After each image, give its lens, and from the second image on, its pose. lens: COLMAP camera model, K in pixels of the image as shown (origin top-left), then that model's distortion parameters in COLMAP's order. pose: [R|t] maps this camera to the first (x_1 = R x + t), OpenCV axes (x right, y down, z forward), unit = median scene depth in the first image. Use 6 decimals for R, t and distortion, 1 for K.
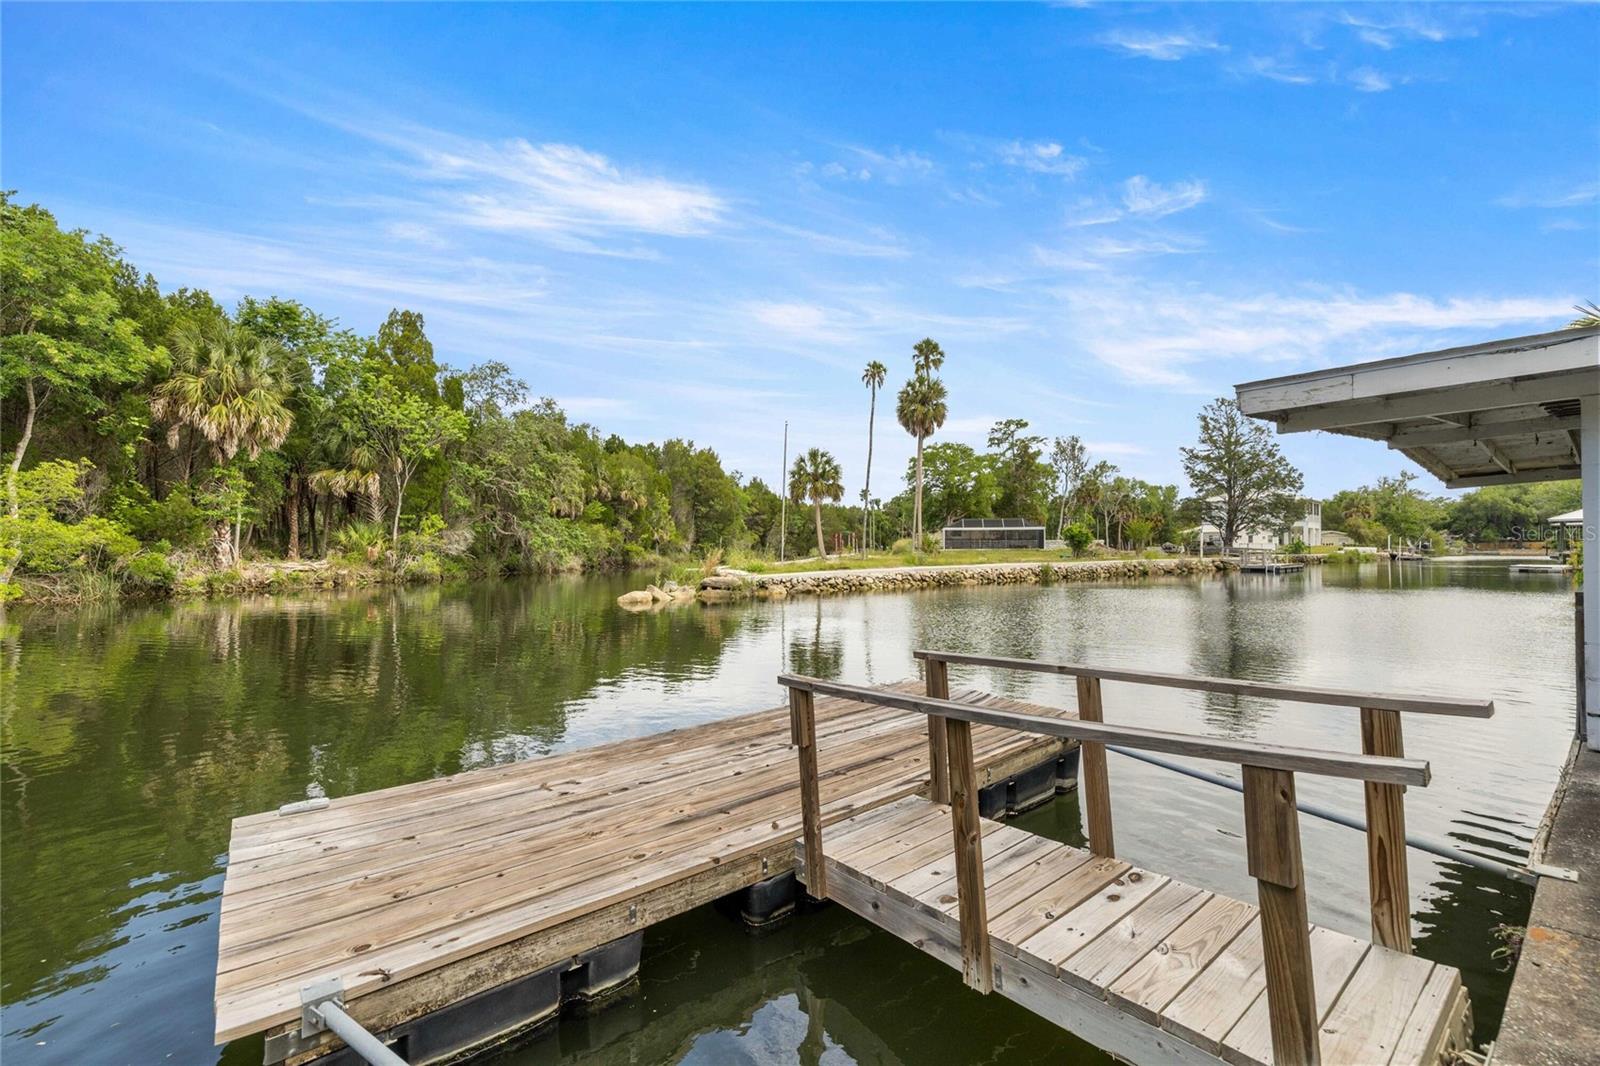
lens RADIAL K [[673.7, 0, 794.1], [0, 673.7, 530.8], [0, 0, 1]] dist [-0.000564, 0.000566]
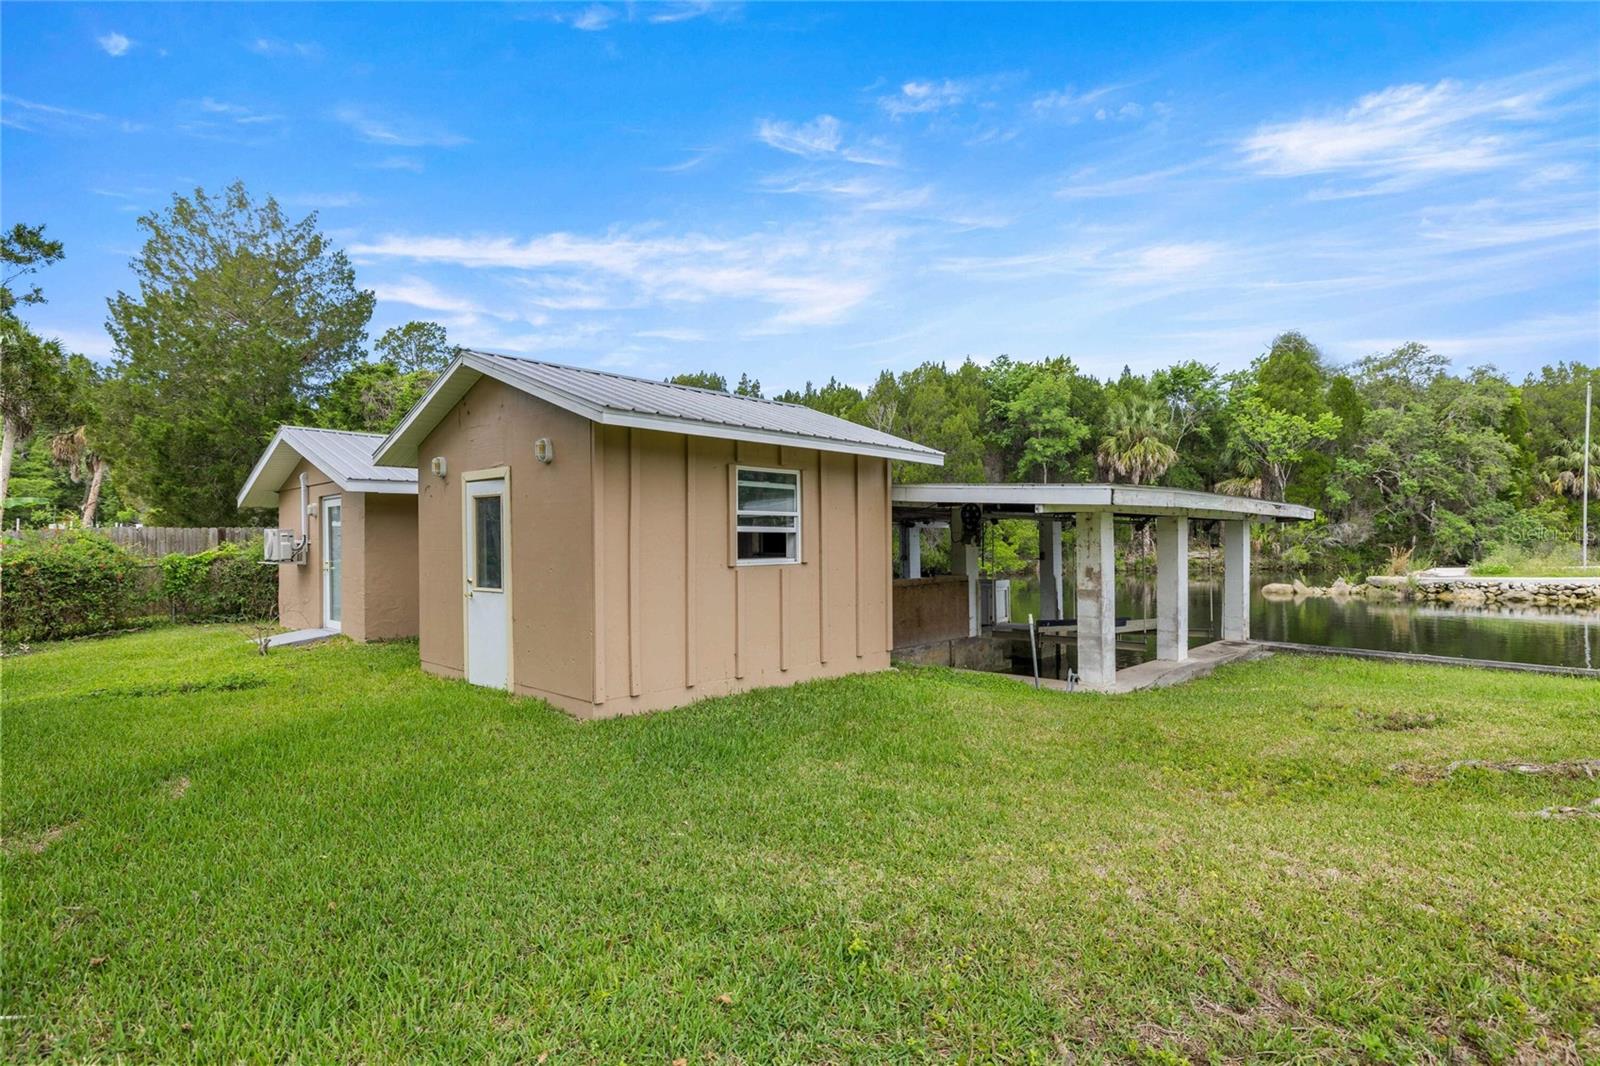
lens RADIAL K [[810.6, 0, 800.0], [0, 810.6, 533.0], [0, 0, 1]] dist [0.002484, 0.000431]
pose [[0.139017, -0.001656, -0.990289, 0.925187], [0.038950, 0.999234, 0.003797, -0.033381], [0.989524, -0.039100, 0.138975, -0.035006]]
